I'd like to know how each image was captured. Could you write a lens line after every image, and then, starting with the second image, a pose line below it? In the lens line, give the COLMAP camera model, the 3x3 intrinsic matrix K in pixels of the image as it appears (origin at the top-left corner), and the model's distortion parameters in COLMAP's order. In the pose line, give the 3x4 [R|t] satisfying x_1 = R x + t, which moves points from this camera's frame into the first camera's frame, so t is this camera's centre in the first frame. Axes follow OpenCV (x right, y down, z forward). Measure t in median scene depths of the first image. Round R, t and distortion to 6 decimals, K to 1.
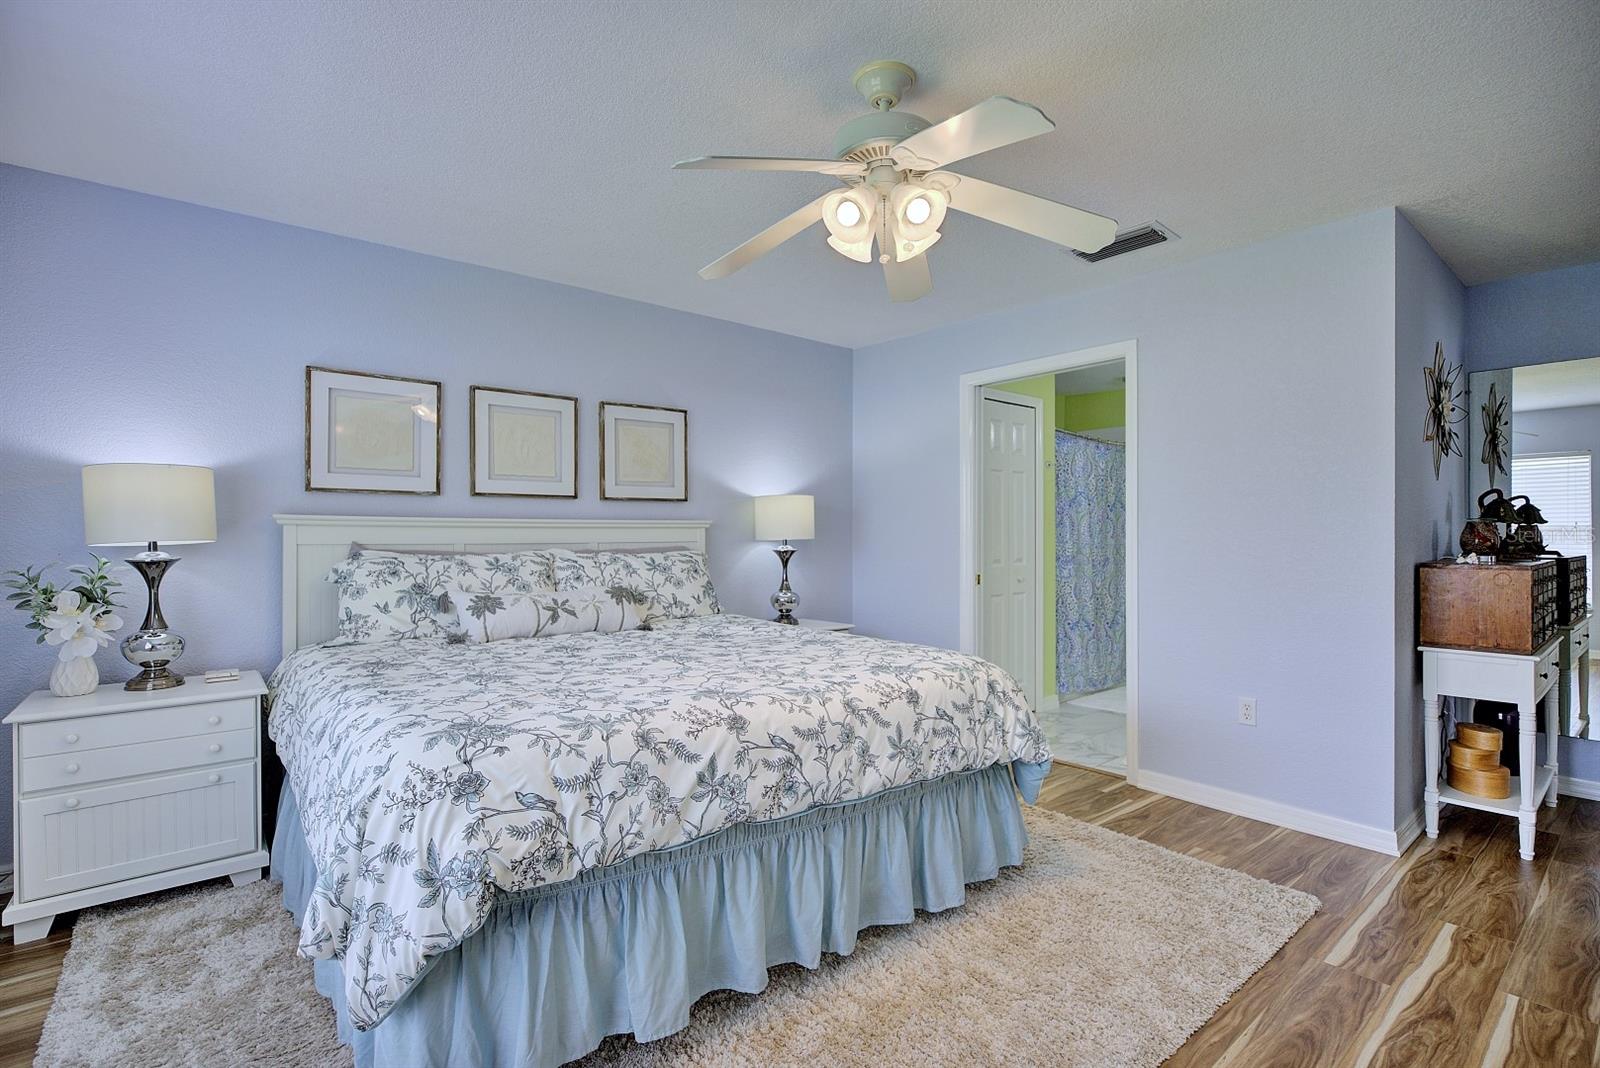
lens RADIAL K [[720.0, 0, 804.9], [0, 720.0, 530.6], [0, 0, 1]] dist [0.021906, -0.000064]
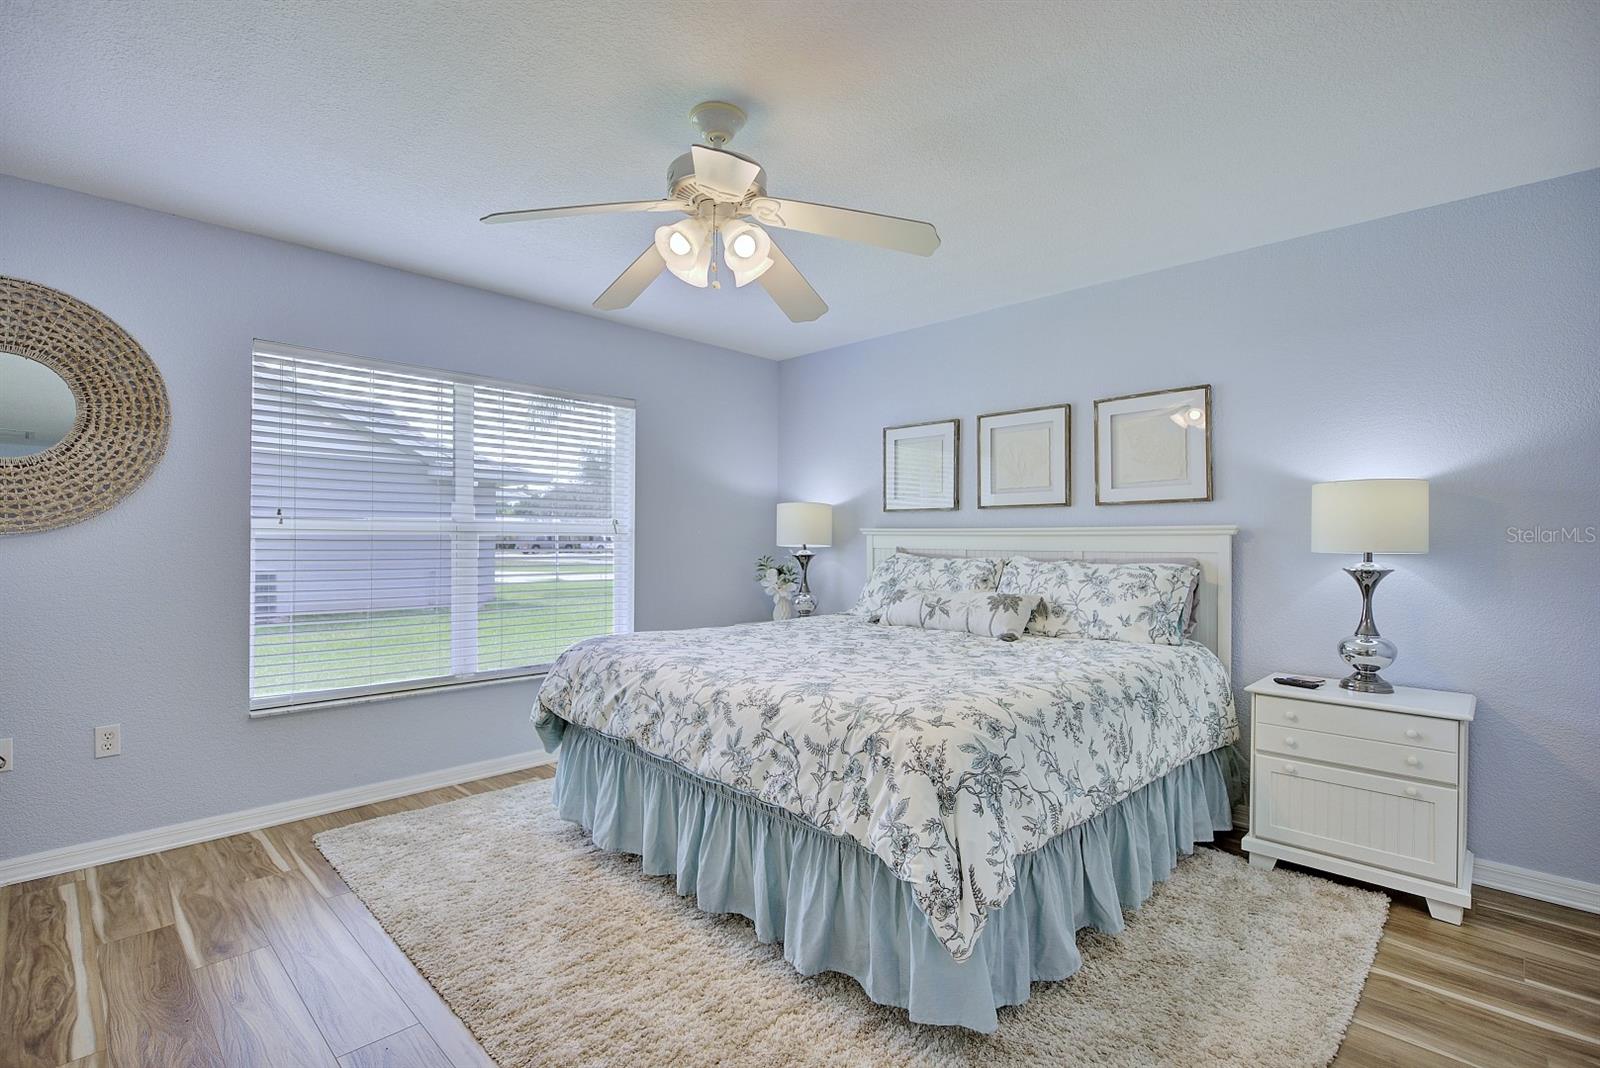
lens RADIAL K [[732.4, 0, 802.1], [0, 732.4, 535.4], [0, 0, 1]] dist [-0.002828, -0.000287]
pose [[0.123874, -0.006875, -0.992274, 0.845196], [-0.001215, 0.999974, -0.007080, 0.004391], [0.992297, 0.002082, 0.123862, 0.700043]]
